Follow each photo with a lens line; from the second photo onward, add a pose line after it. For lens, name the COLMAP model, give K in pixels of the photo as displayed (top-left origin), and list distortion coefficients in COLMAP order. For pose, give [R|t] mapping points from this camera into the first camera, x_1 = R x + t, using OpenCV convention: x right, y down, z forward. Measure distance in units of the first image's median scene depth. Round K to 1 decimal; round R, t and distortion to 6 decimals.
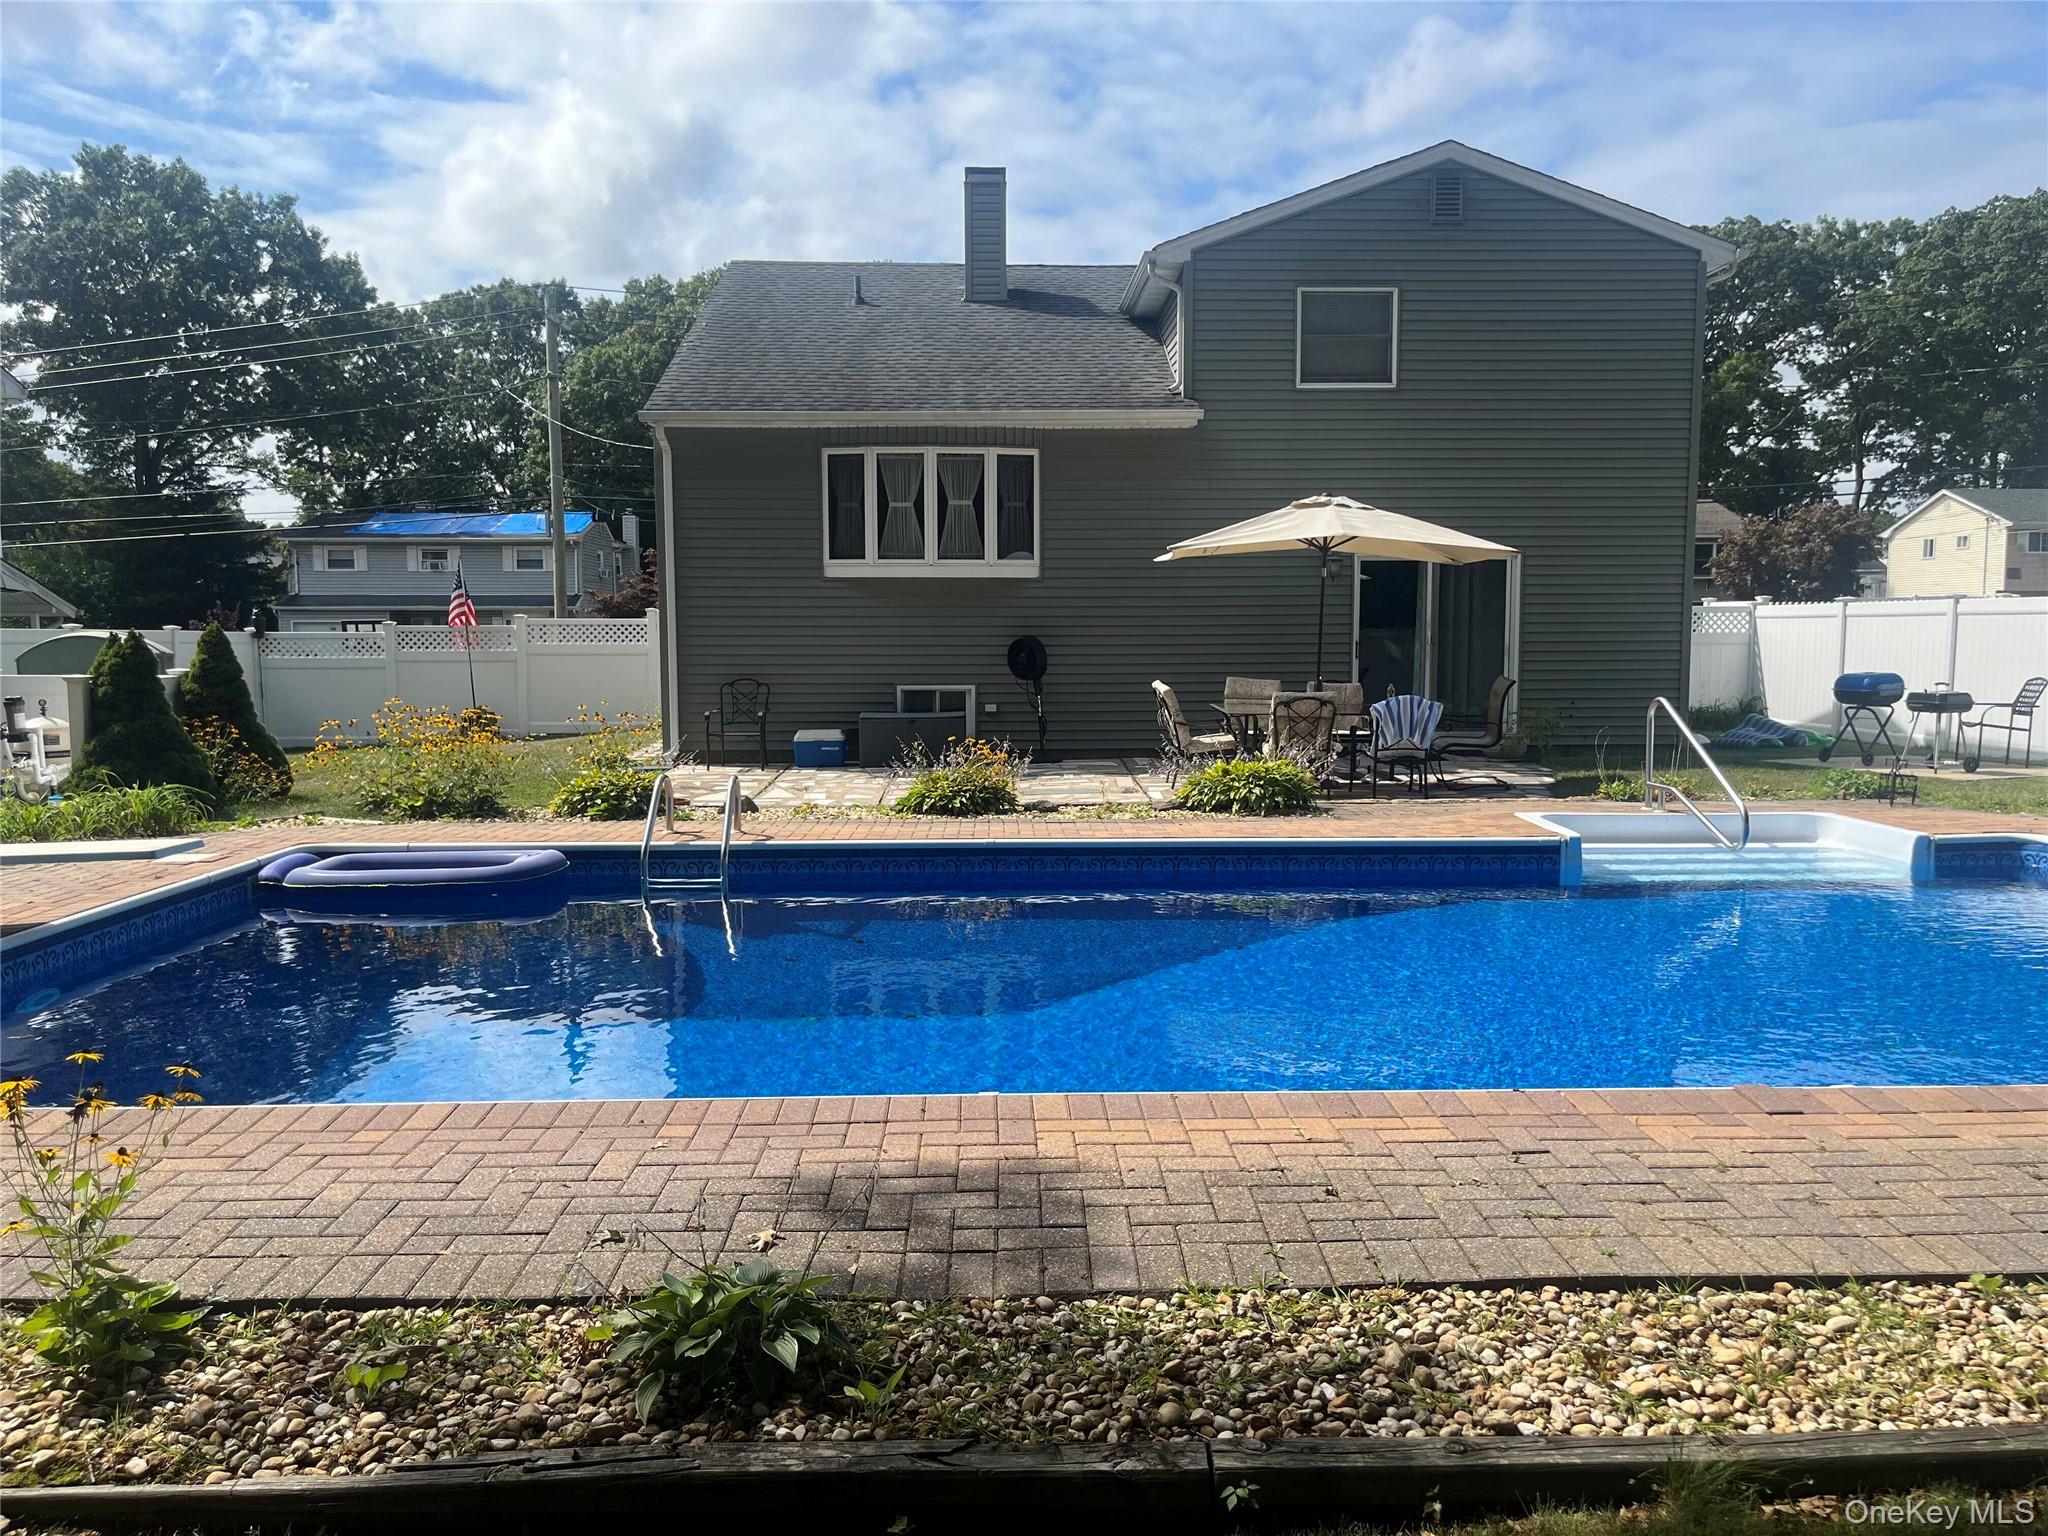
lens RADIAL K [[1575.4, 0, 1024.0], [0, 1575.4, 768.0], [0, 0, 1]] dist [0.089385, -0.129026]
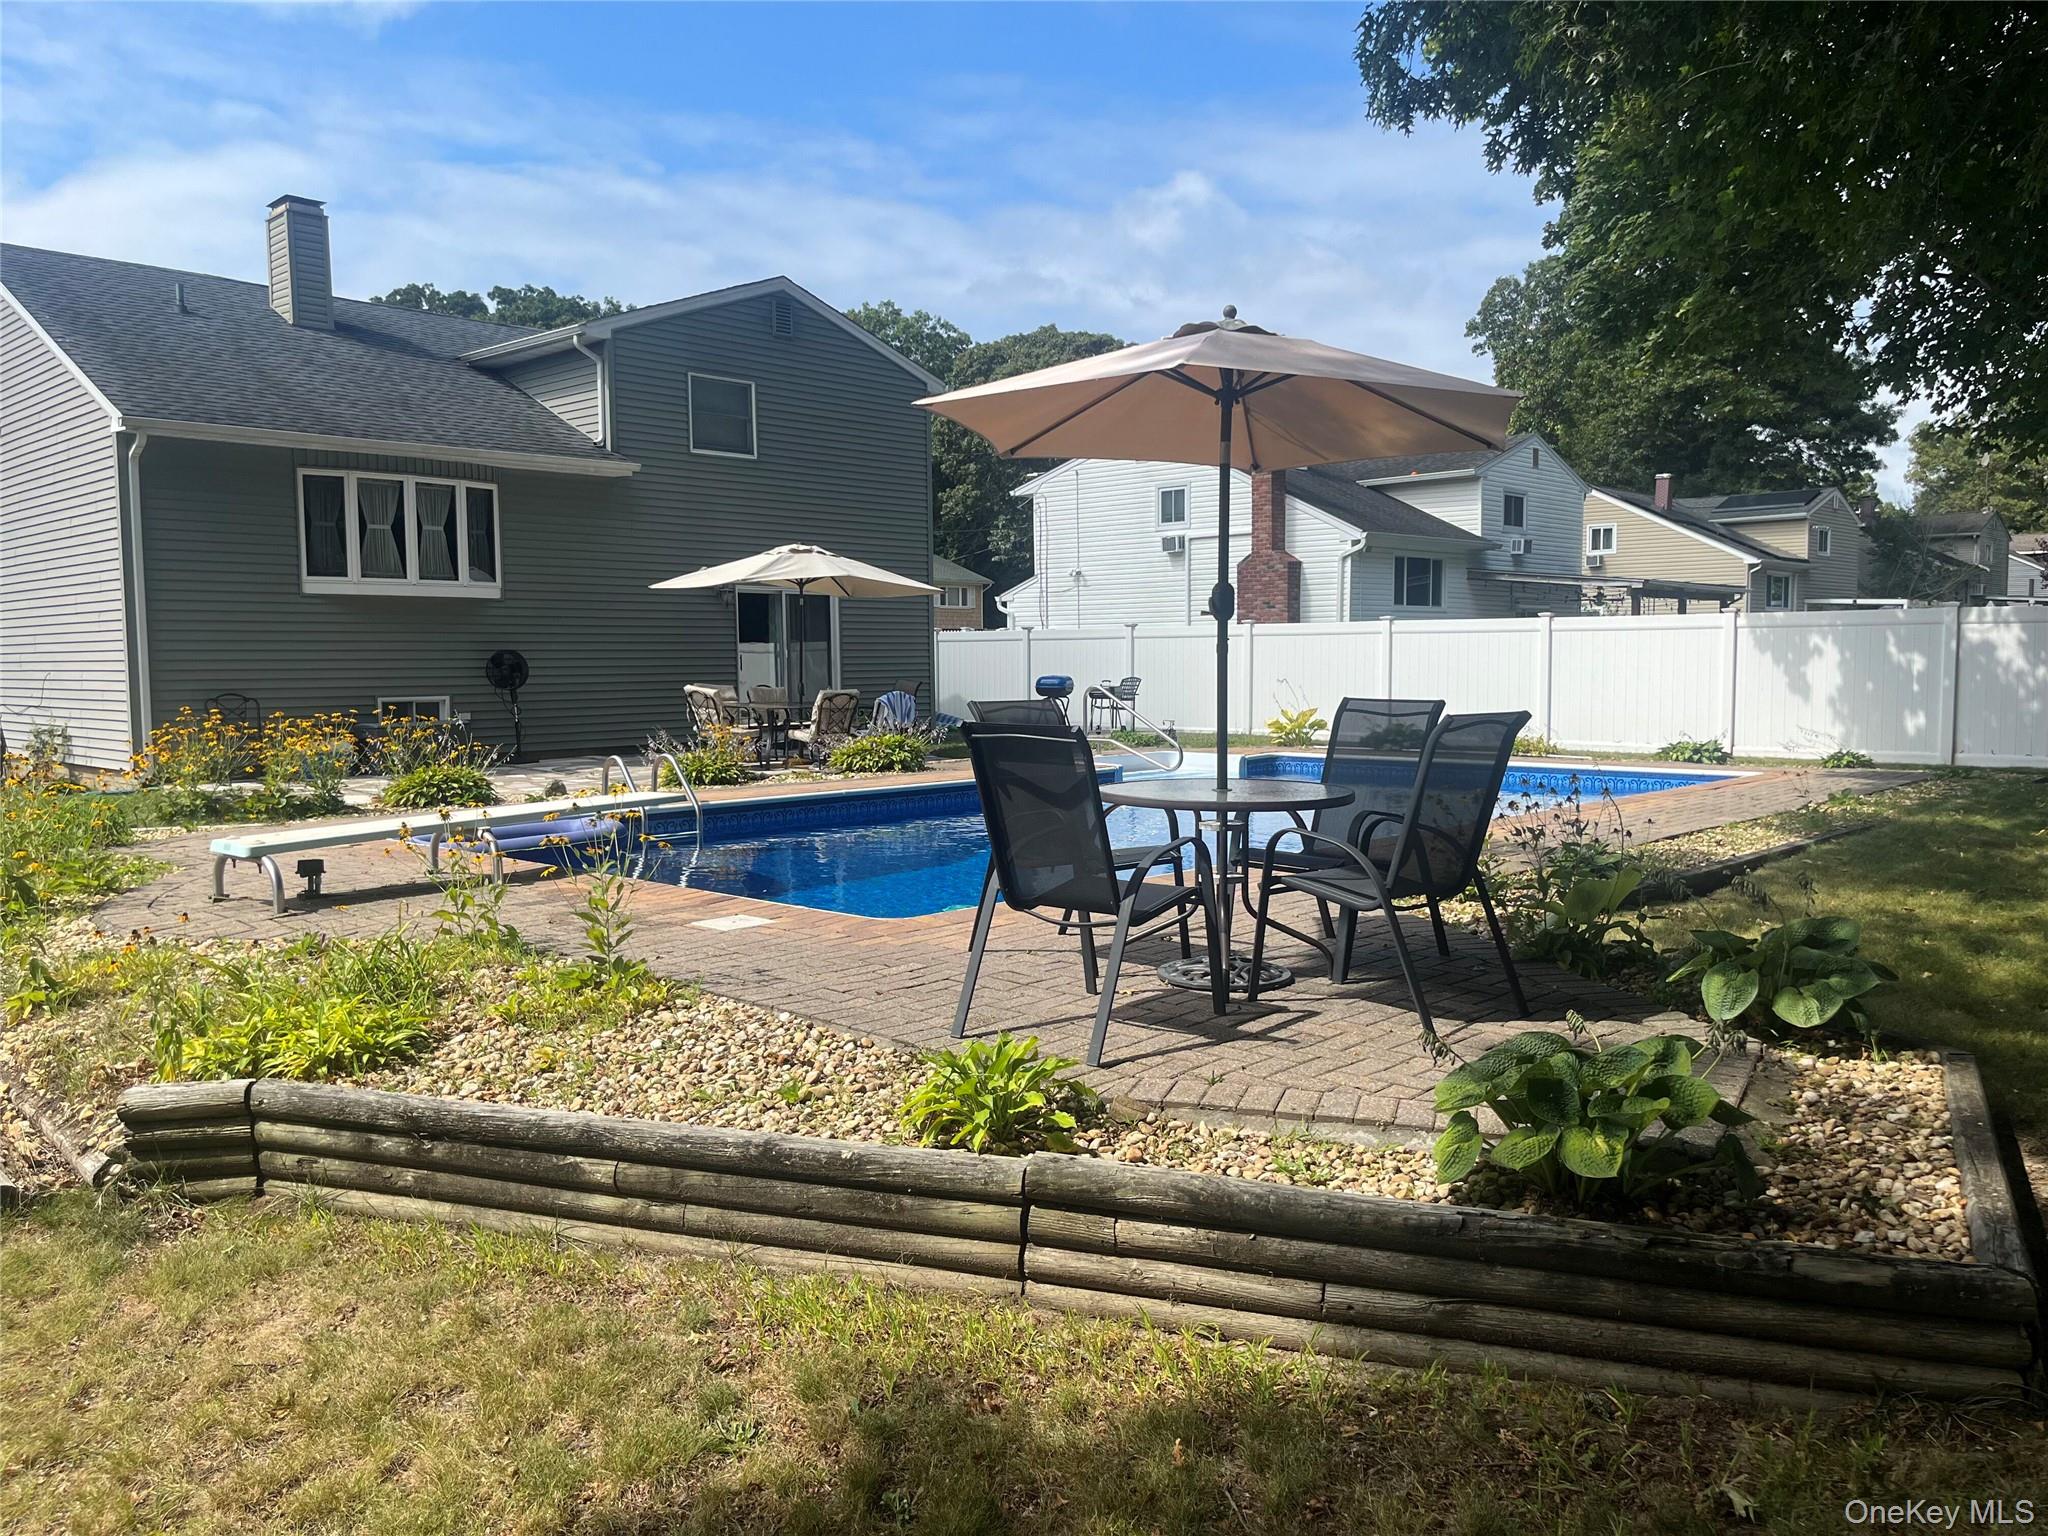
lens RADIAL K [[1575.4, 0, 1024.0], [0, 1575.4, 768.0], [0, 0, 1]] dist [0.089385, -0.129026]
pose [[0.712050, -0.053679, 0.700074, -0.526852], [0.067344, 0.997698, 0.008004, 0.015239], [-0.698892, 0.041446, 0.714025, -0.059622]]
